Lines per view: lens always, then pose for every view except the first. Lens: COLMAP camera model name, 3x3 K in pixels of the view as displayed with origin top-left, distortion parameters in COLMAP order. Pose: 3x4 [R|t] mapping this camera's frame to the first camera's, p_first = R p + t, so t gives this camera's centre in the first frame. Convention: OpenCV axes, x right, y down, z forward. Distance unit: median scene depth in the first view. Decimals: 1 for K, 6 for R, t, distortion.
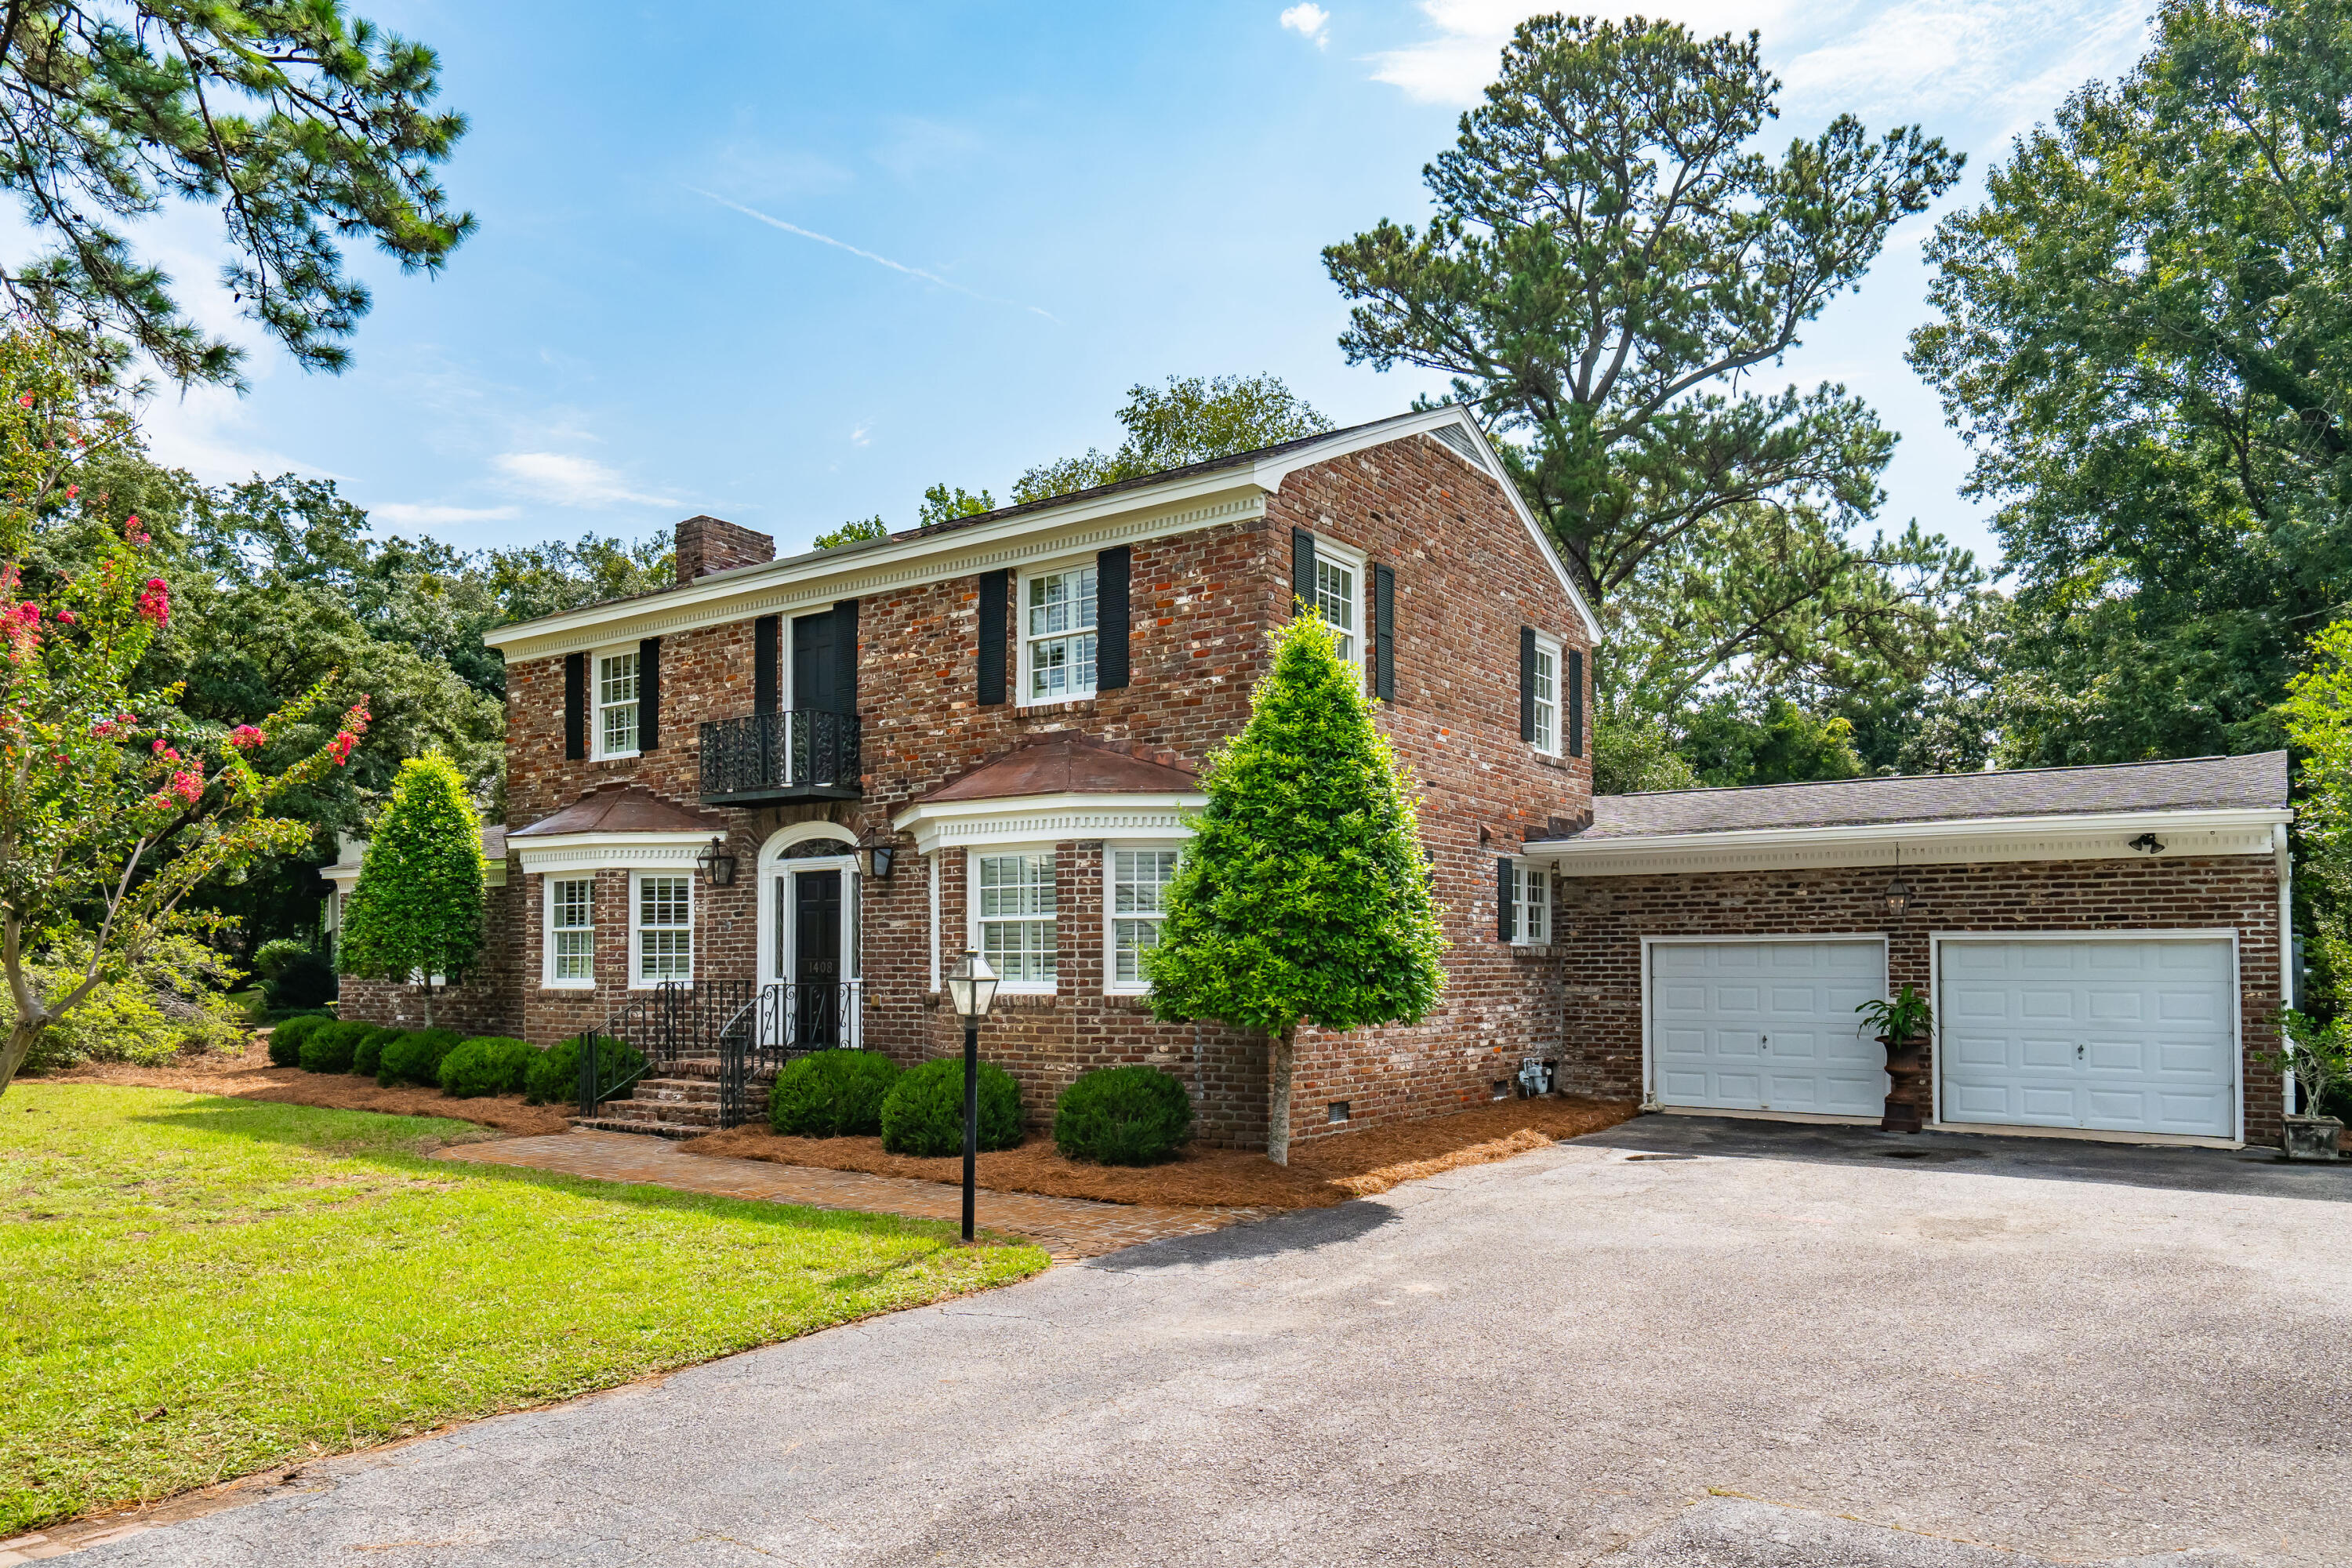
lens RADIAL K [[1618.8, 0, 1209.0], [0, 1618.8, 920.5], [0, 0, 1]] dist [0.013517, -0.001544]
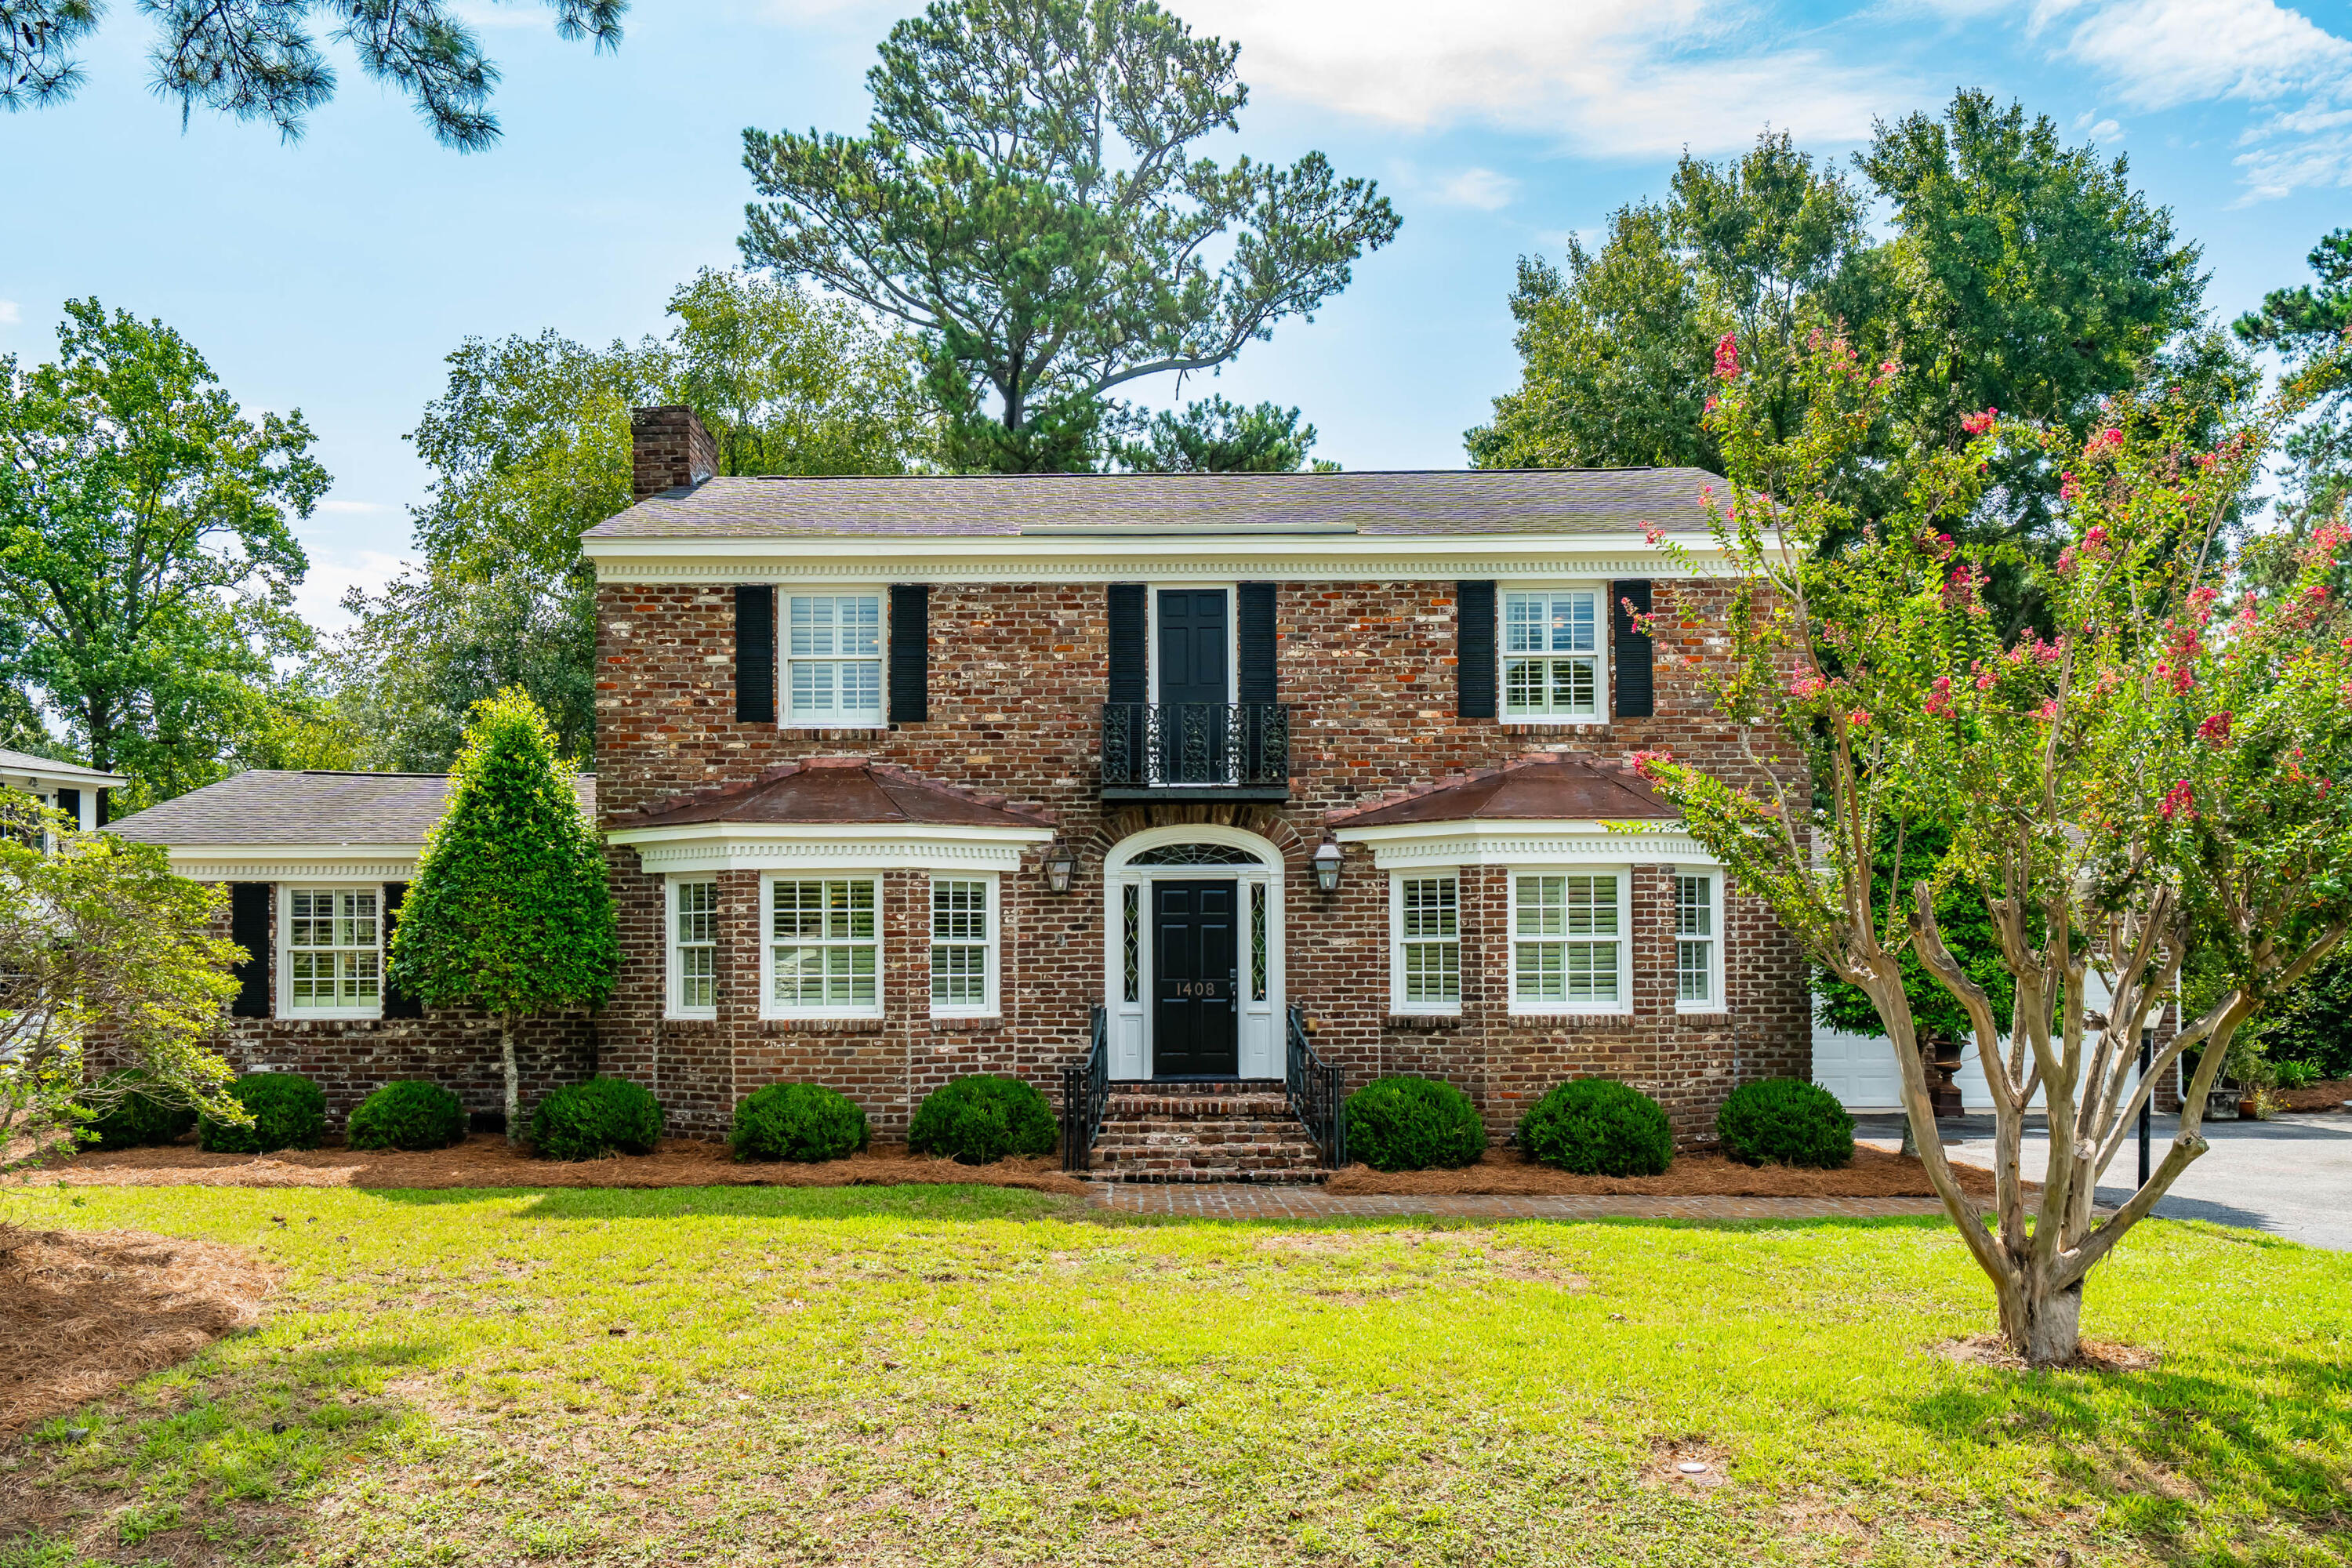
lens RADIAL K [[2011.1, 0, 1014.0], [0, 2011.1, 910.2], [0, 0, 1]] dist [0.003407, -0.007472]
pose [[0.801466, 0.015457, 0.597841, -0.961145], [-0.011935, 0.999880, -0.009850, -0.002142], [-0.597922, 0.000759, 0.801554, 0.176722]]
